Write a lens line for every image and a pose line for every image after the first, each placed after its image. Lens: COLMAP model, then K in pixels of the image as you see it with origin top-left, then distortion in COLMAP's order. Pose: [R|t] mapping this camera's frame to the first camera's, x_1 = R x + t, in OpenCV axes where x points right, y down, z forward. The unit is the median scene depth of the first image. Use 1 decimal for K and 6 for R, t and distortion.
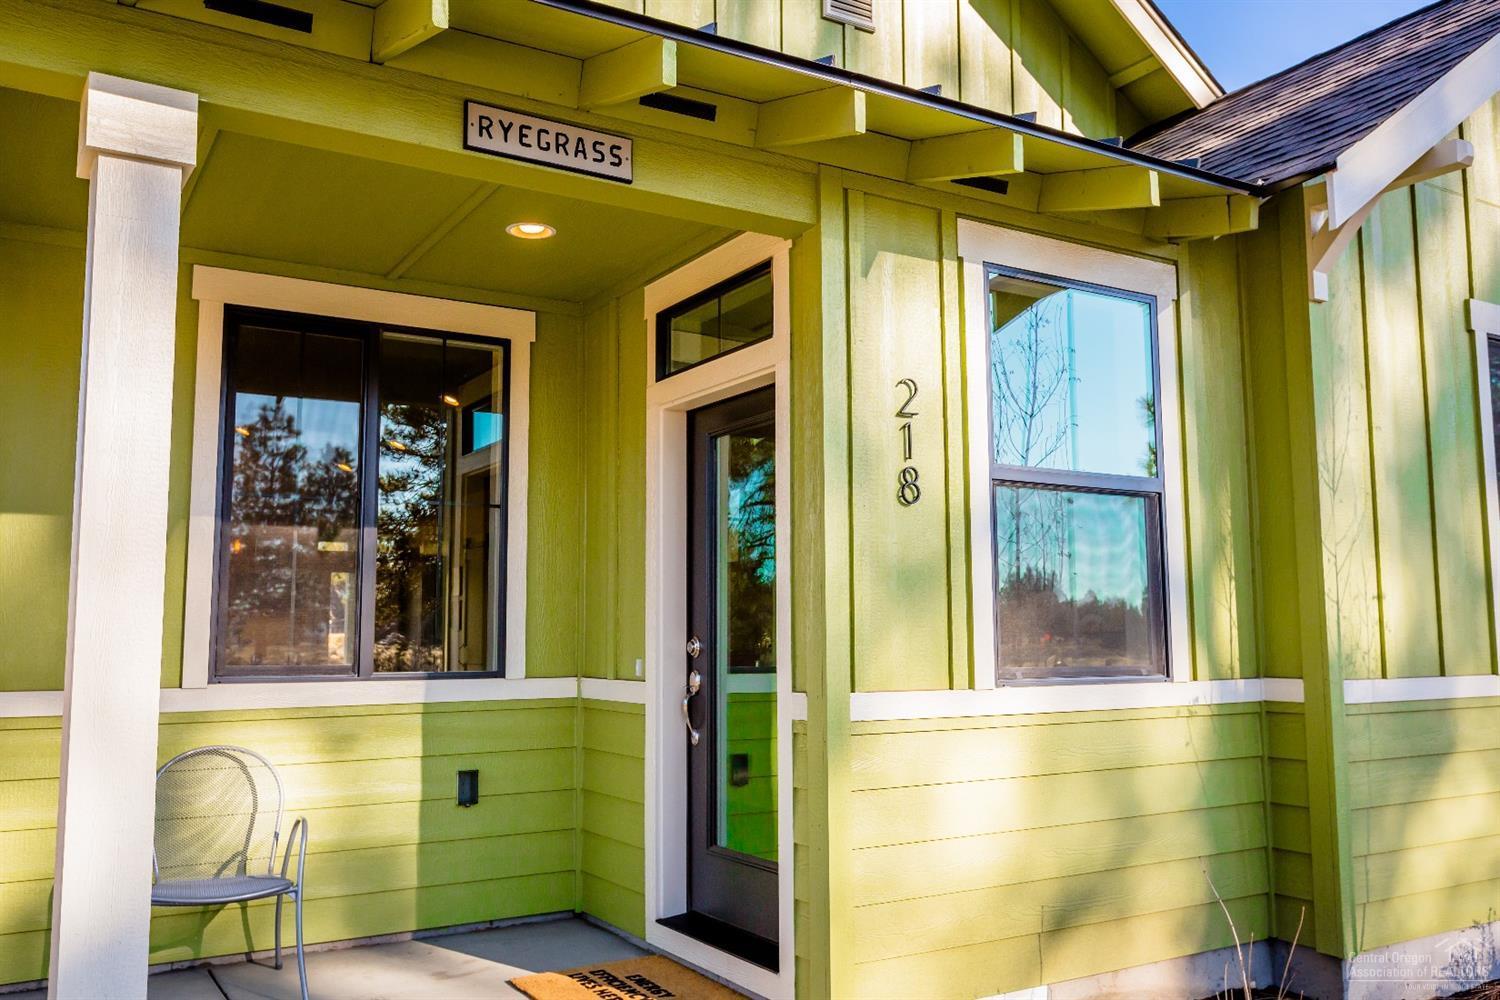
lens RADIAL K [[1252.6, 0, 750.0], [0, 1252.6, 500.0], [0, 0, 1]] dist [-0.003710, -0.000760]
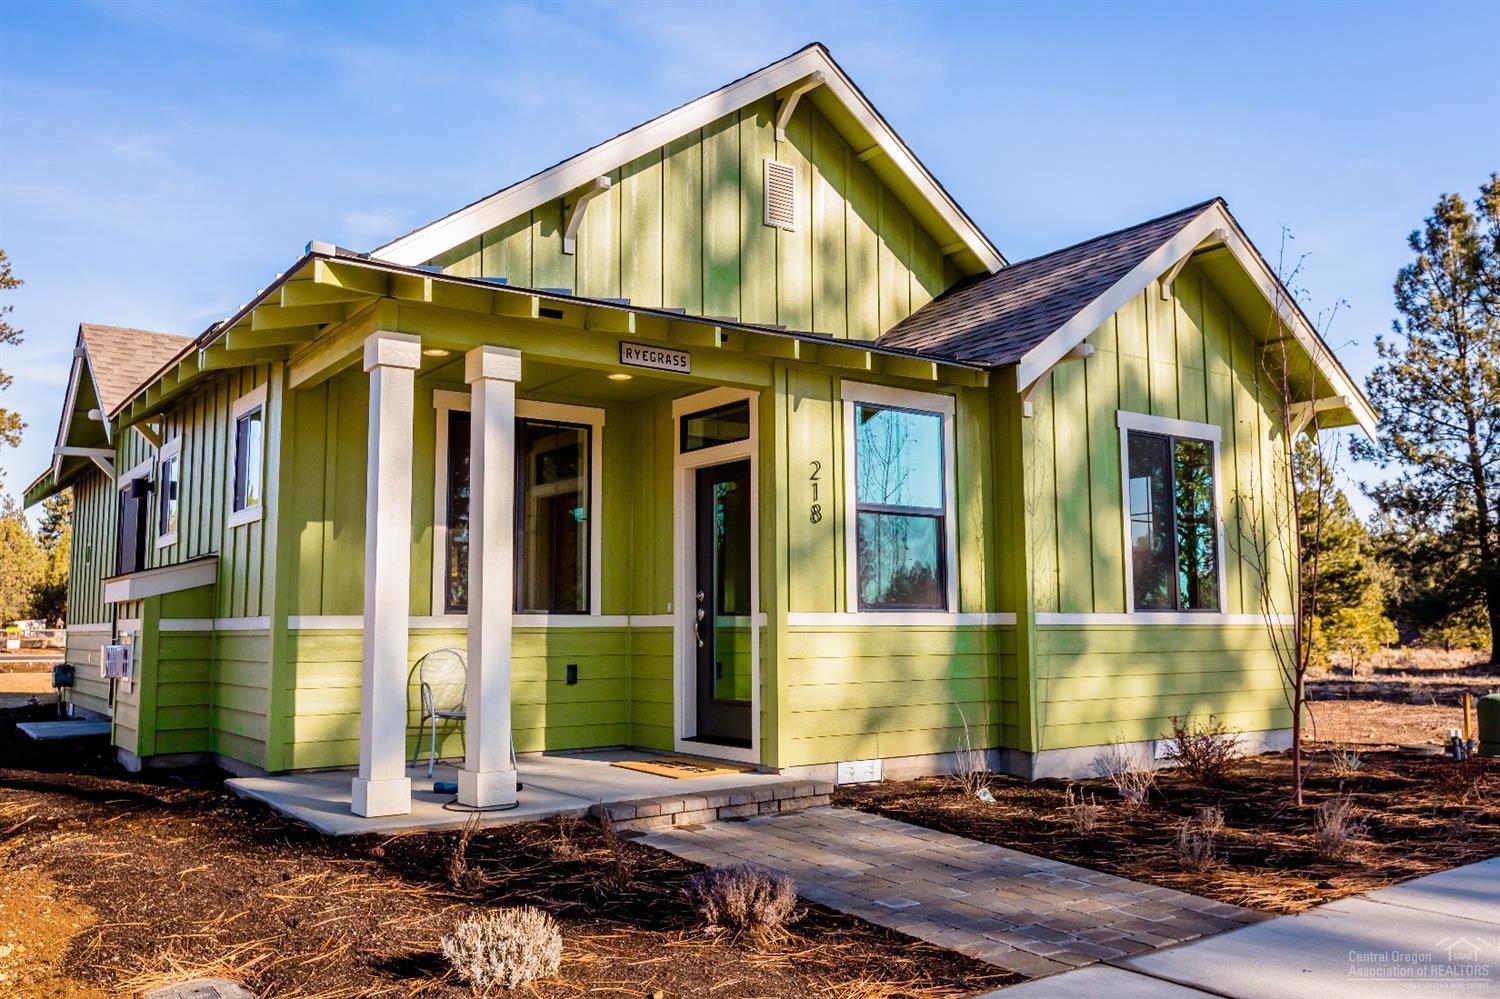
lens RADIAL K [[1215.8, 0, 750.0], [0, 1215.8, 499.5], [0, 0, 1]] dist [0.001042, -0.000090]
pose [[0.996650, 0.008418, 0.081350, -0.123424], [-0.008636, 0.999960, 0.002324, -0.032700], [-0.081327, -0.003019, 0.996683, -0.842914]]
